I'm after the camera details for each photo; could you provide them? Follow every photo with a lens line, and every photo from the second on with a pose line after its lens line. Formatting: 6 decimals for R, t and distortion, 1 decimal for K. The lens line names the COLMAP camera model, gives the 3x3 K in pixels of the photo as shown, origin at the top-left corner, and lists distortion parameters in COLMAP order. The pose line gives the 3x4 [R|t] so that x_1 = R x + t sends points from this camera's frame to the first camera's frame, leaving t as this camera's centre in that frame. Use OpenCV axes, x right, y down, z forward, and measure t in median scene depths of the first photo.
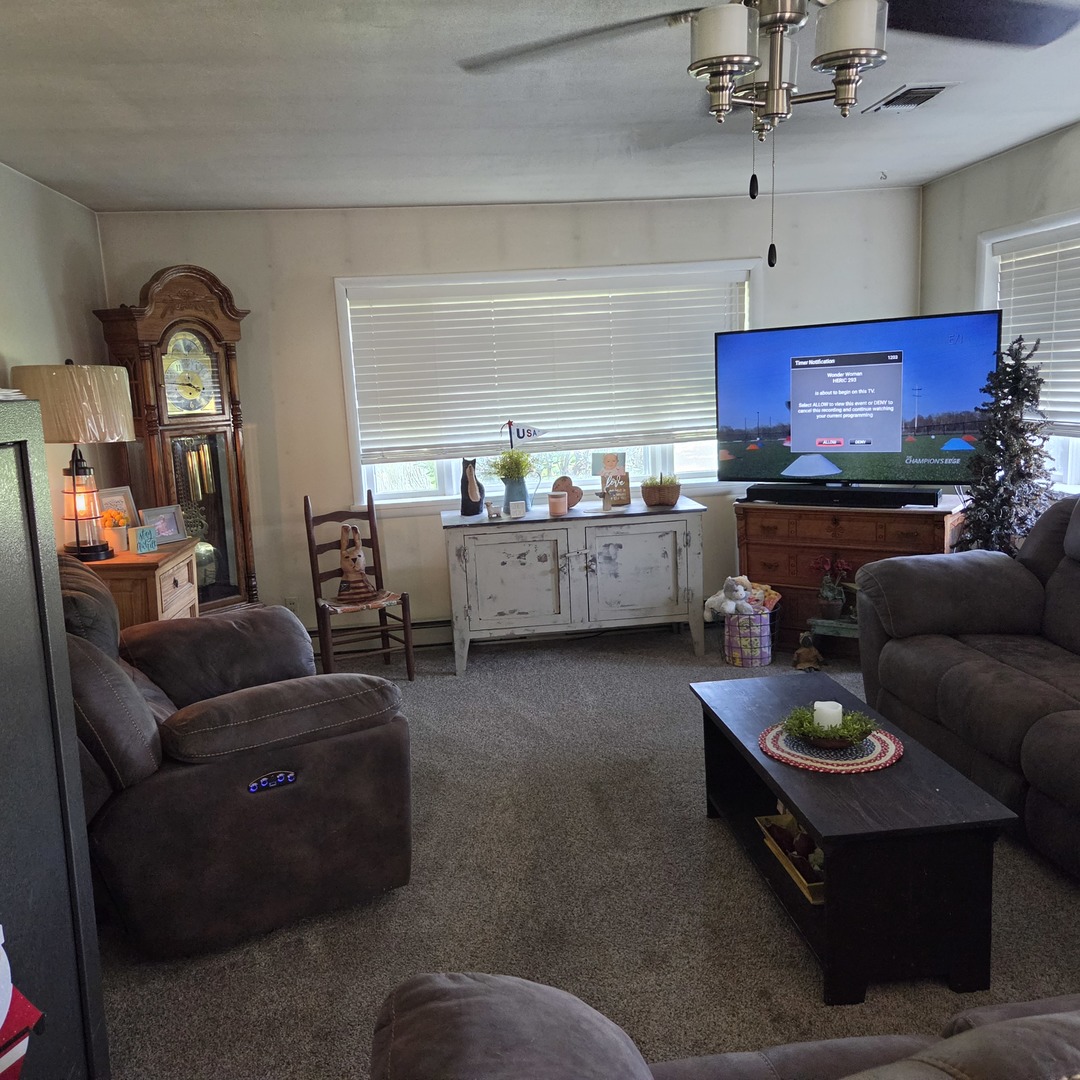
lens RADIAL K [[951.9, 0, 530.3], [0, 951.9, 560.6], [0, 0, 1]] dist [0.078125, -0.068154]
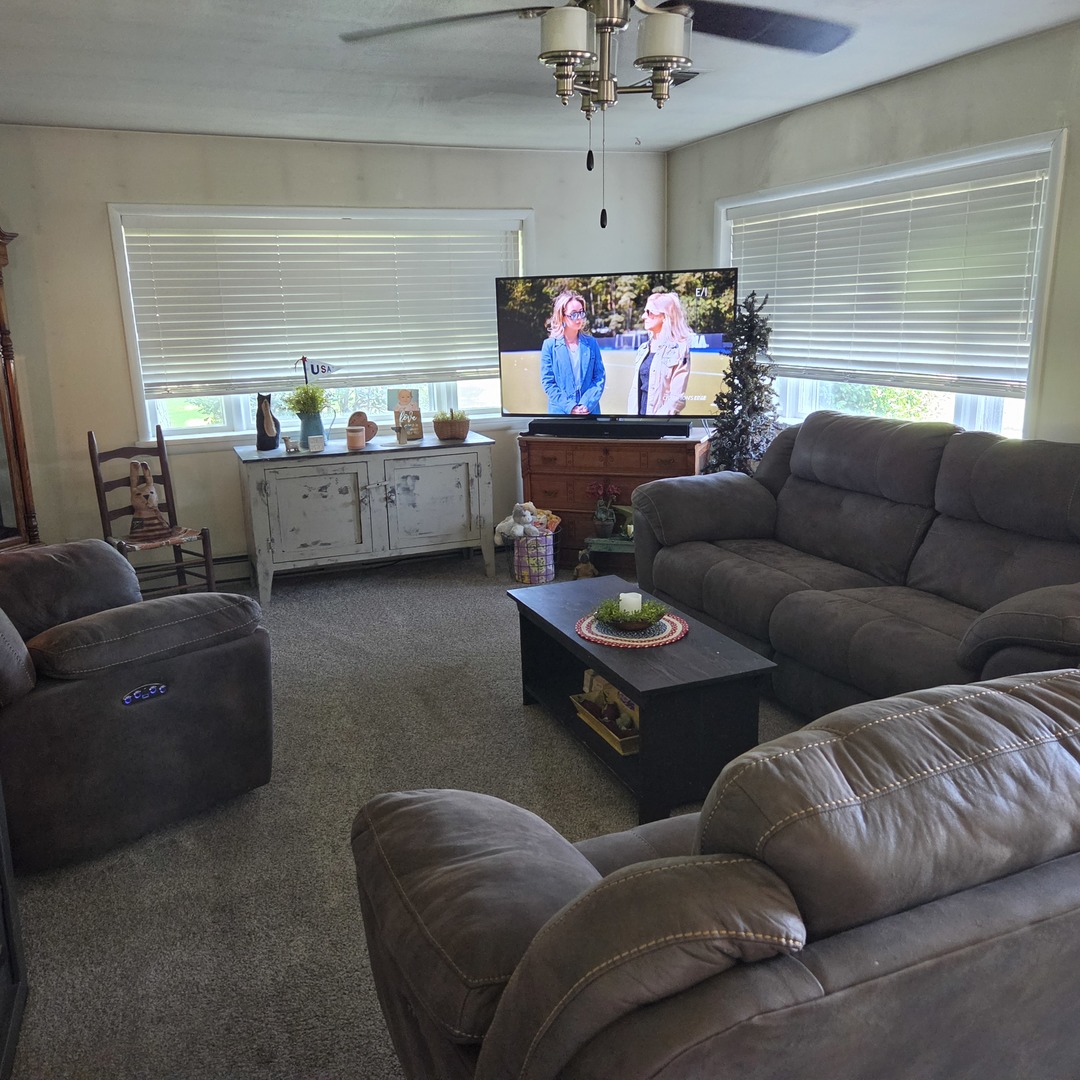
lens RADIAL K [[951.9, 0, 530.3], [0, 951.9, 560.6], [0, 0, 1]] dist [0.078125, -0.068154]
pose [[0.963556, -0.043038, 0.264022, -0.077608], [0.027710, 0.997722, 0.061509, 0.017198], [-0.266068, -0.051952, 0.962553, -0.075872]]
